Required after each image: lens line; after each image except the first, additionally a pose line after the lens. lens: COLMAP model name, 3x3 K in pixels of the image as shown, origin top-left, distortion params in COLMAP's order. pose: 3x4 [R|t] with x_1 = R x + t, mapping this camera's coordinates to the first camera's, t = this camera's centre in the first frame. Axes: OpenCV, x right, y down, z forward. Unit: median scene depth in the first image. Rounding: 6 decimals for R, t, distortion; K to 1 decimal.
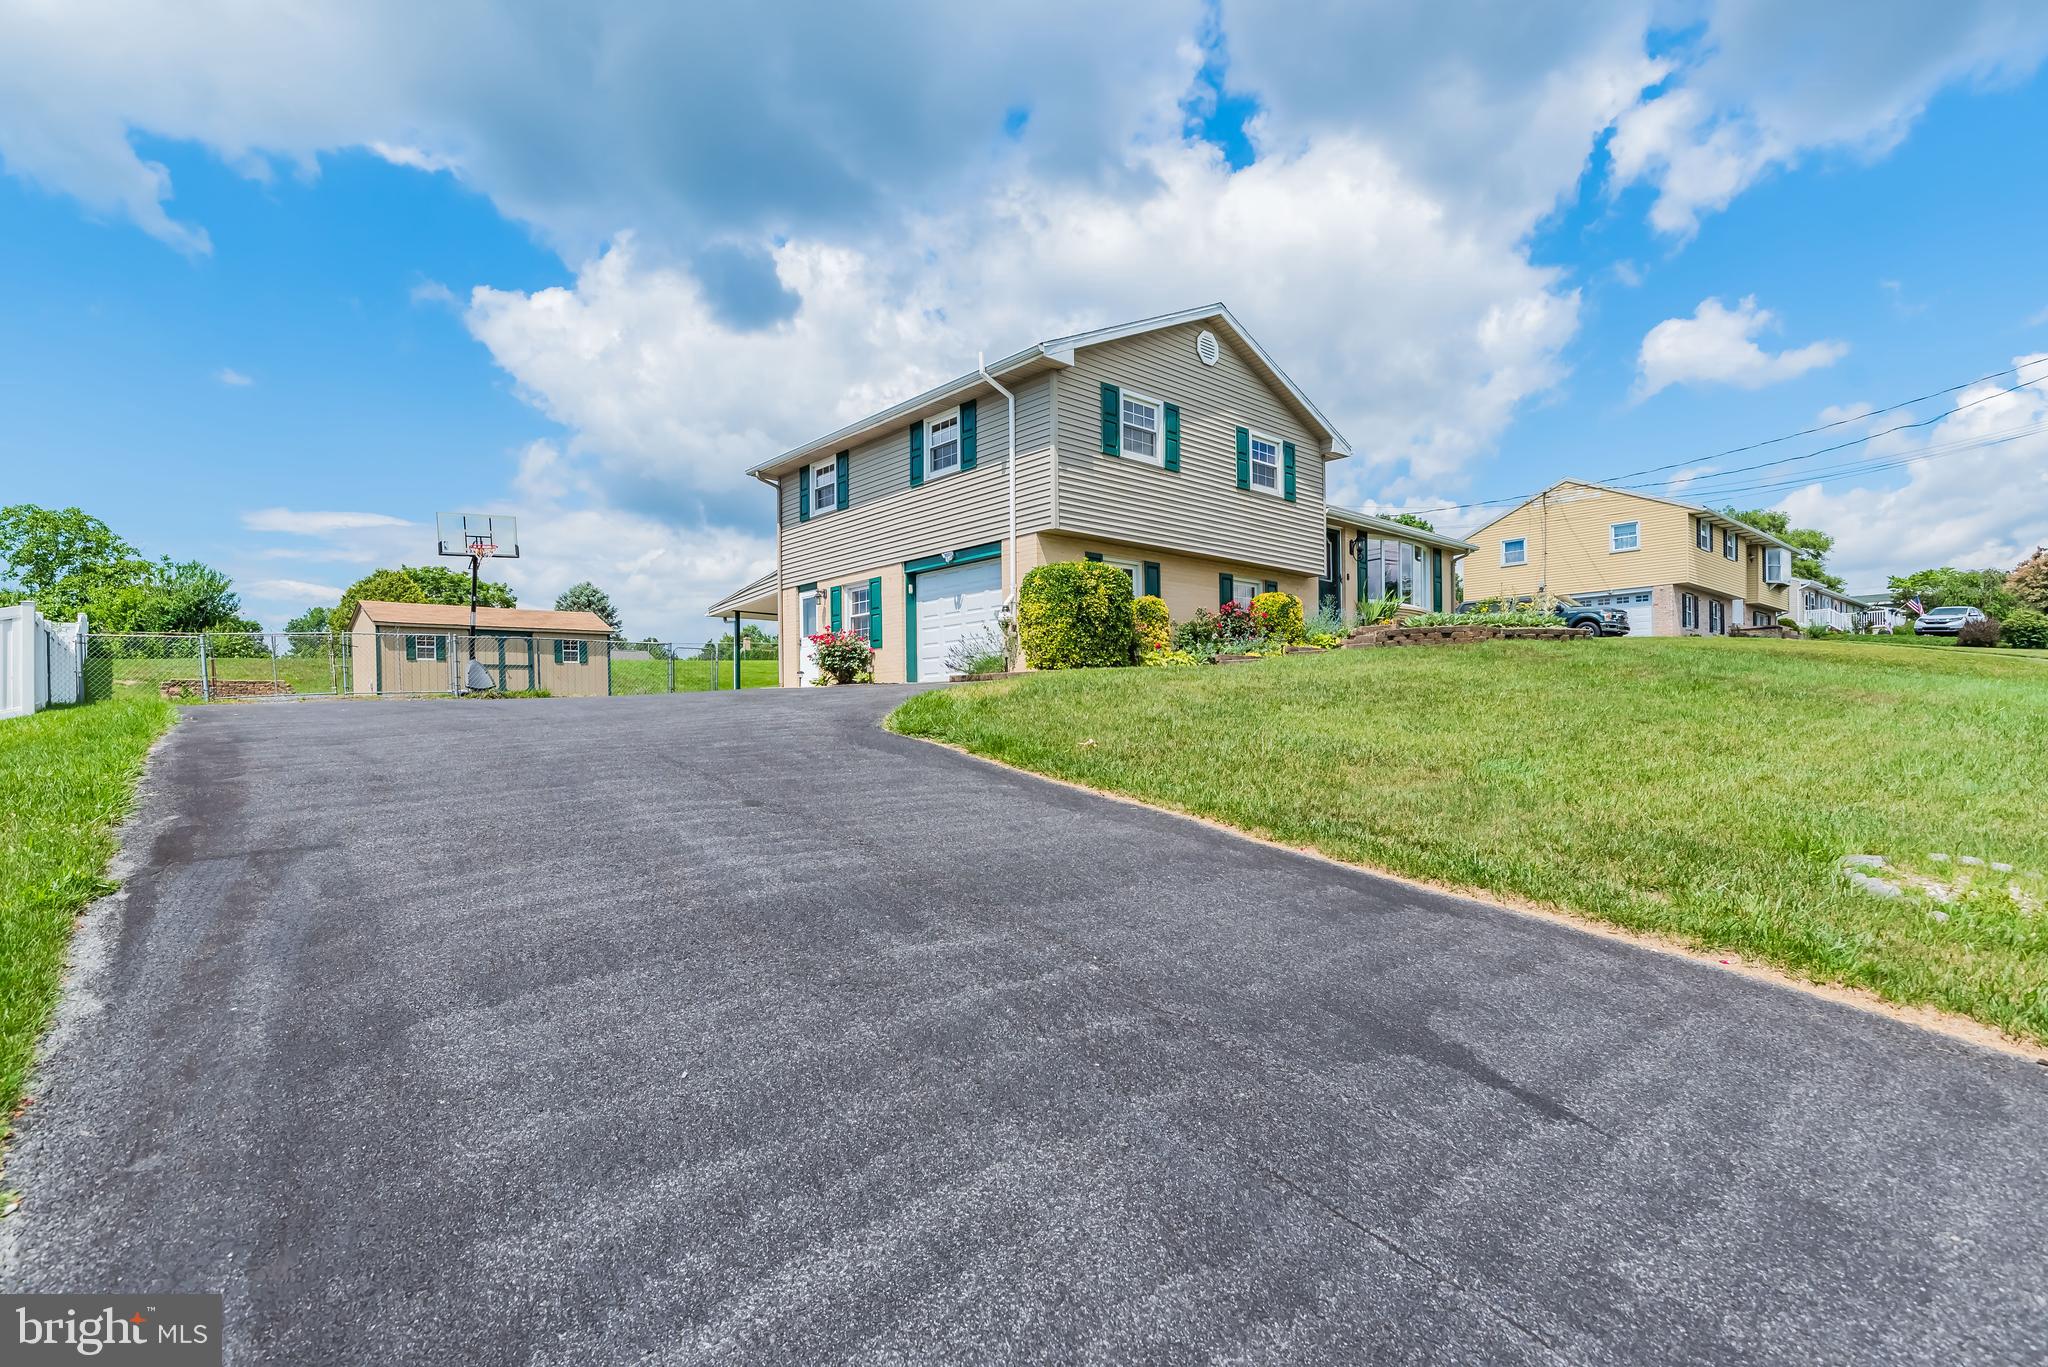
lens RADIAL K [[1000.2, 0, 1017.4], [0, 1000.2, 698.4], [0, 0, 1]] dist [0.000086, 0.002209]
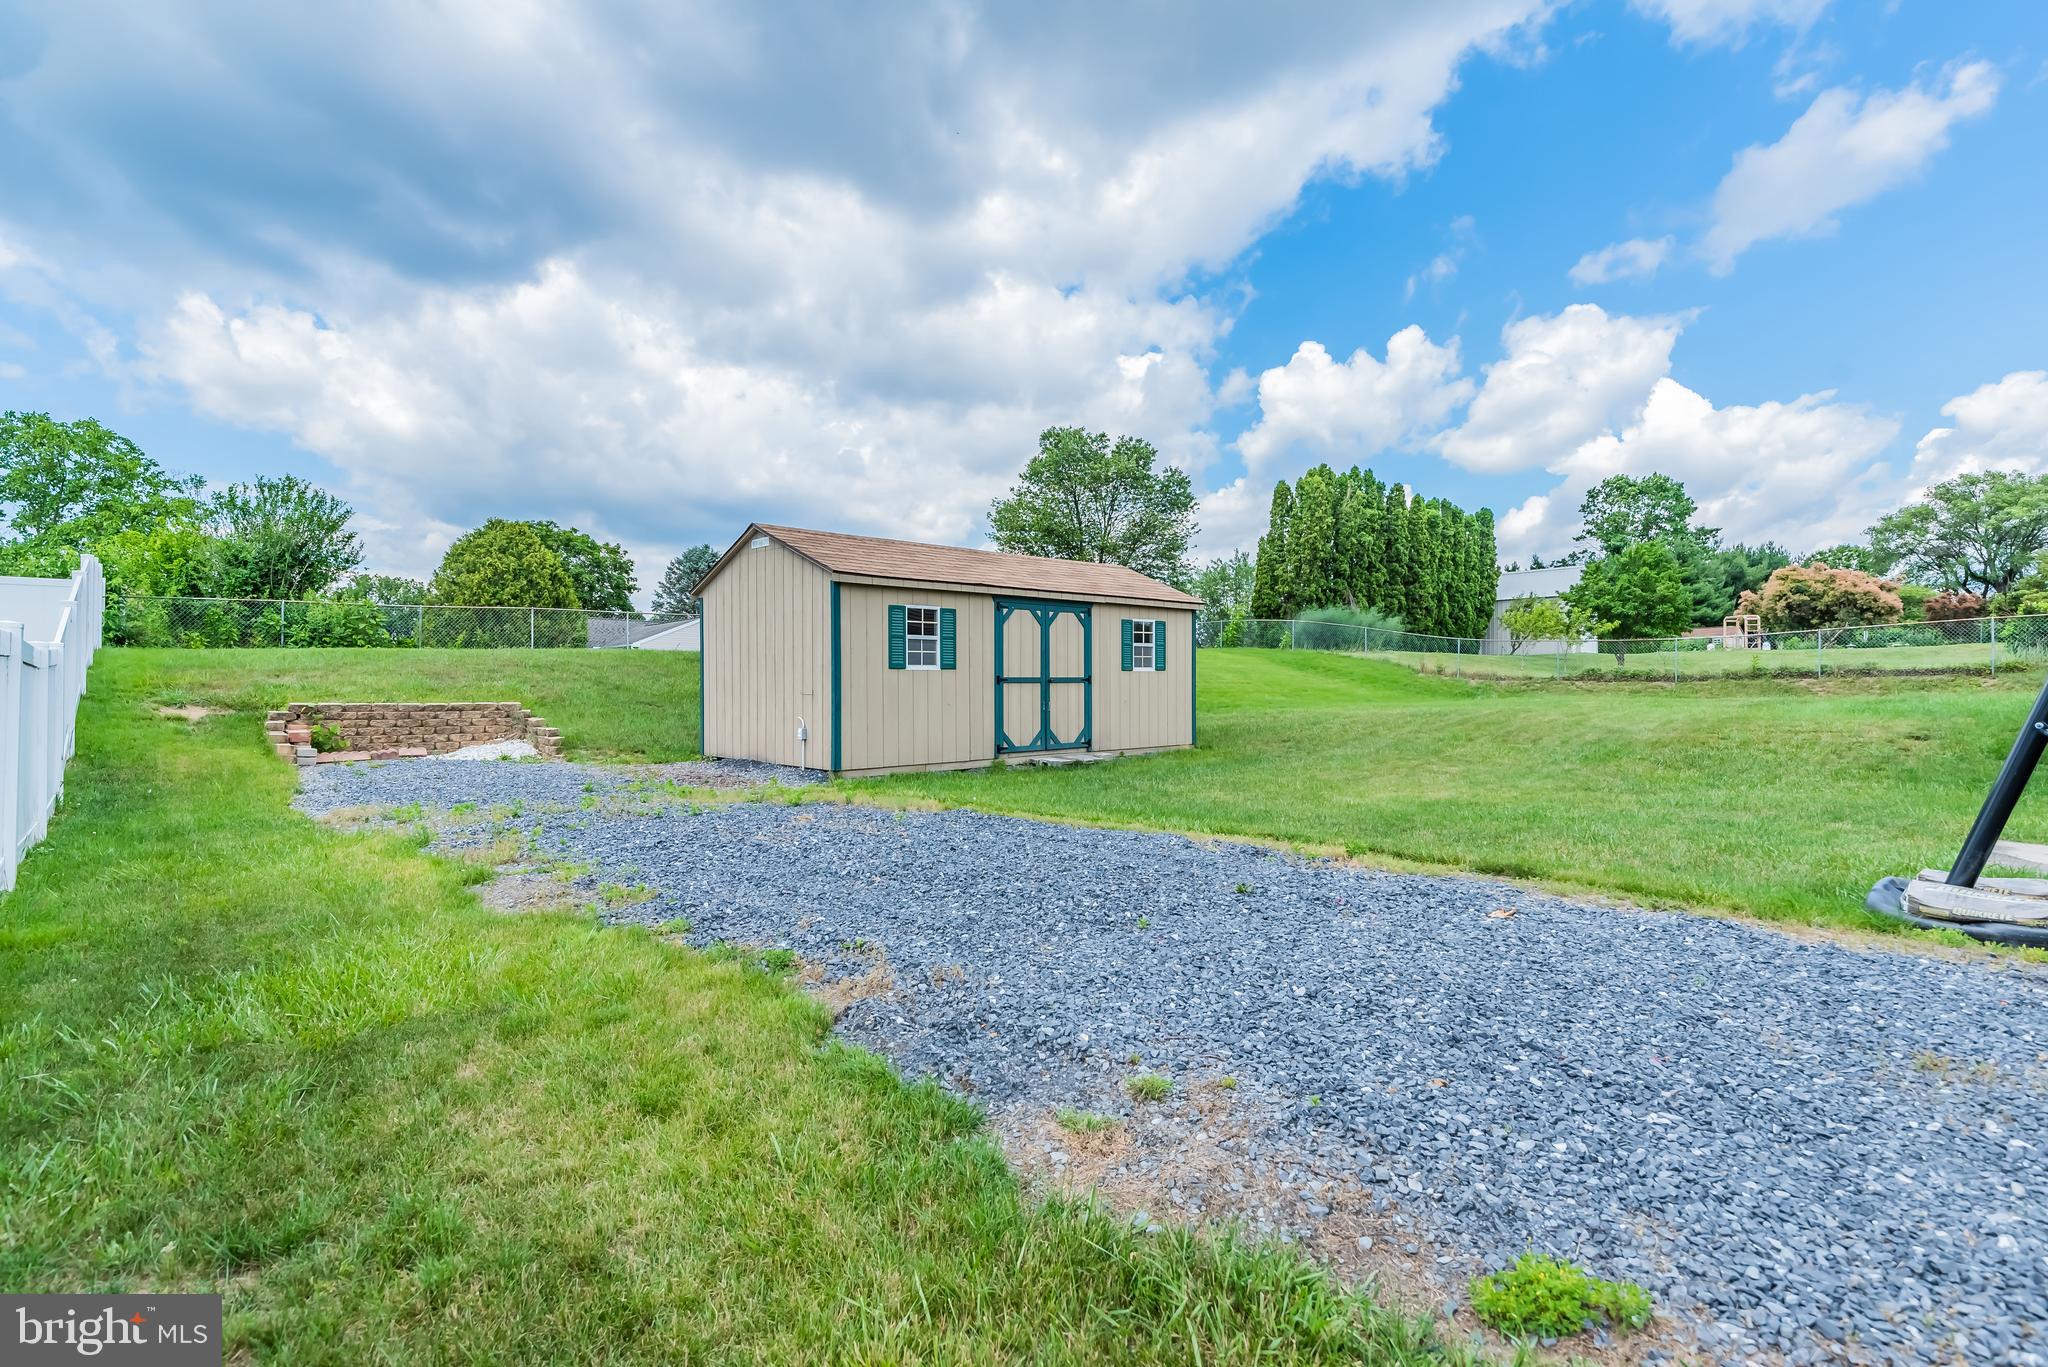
lens RADIAL K [[1000.2, 0, 1026.7], [0, 1000.2, 680.3], [0, 0, 1]] dist [0.000086, 0.002209]
pose [[0.999937, 0.008875, -0.006915, -0.757415], [-0.008839, 0.999947, 0.005216, -0.050248], [0.006961, -0.005154, 0.999962, 0.823072]]
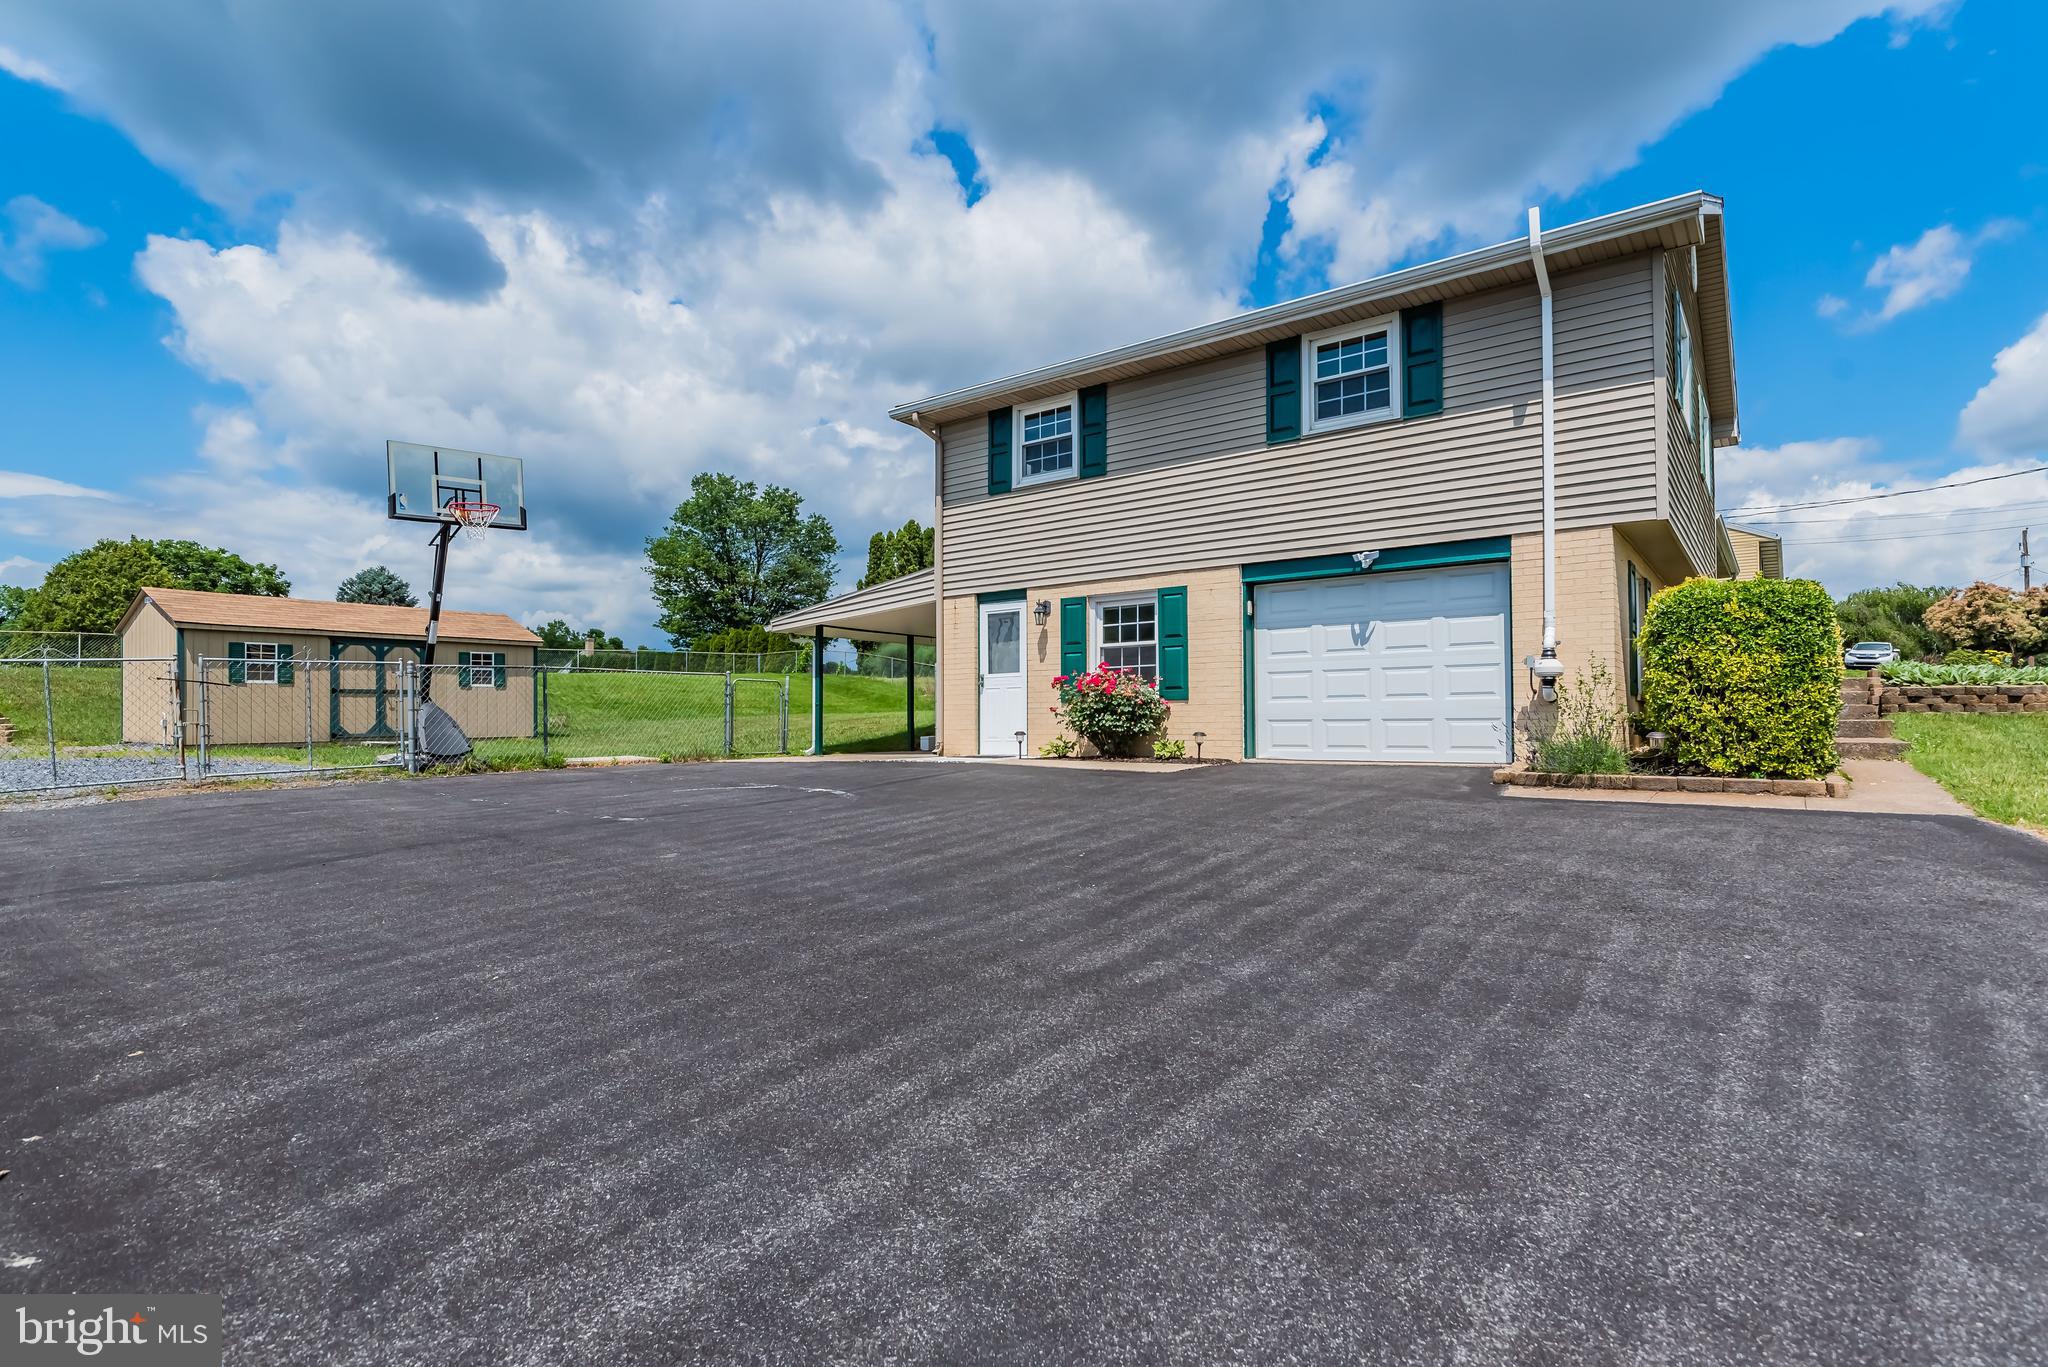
lens RADIAL K [[1000.2, 0, 1024.9], [0, 1000.2, 682.7], [0, 0, 1]] dist [0.000086, 0.002209]
pose [[0.980073, 0.015808, 0.198005, -0.327696], [-0.011928, 0.999713, -0.020770, -0.043241], [-0.198277, 0.017994, 0.979981, 0.374992]]
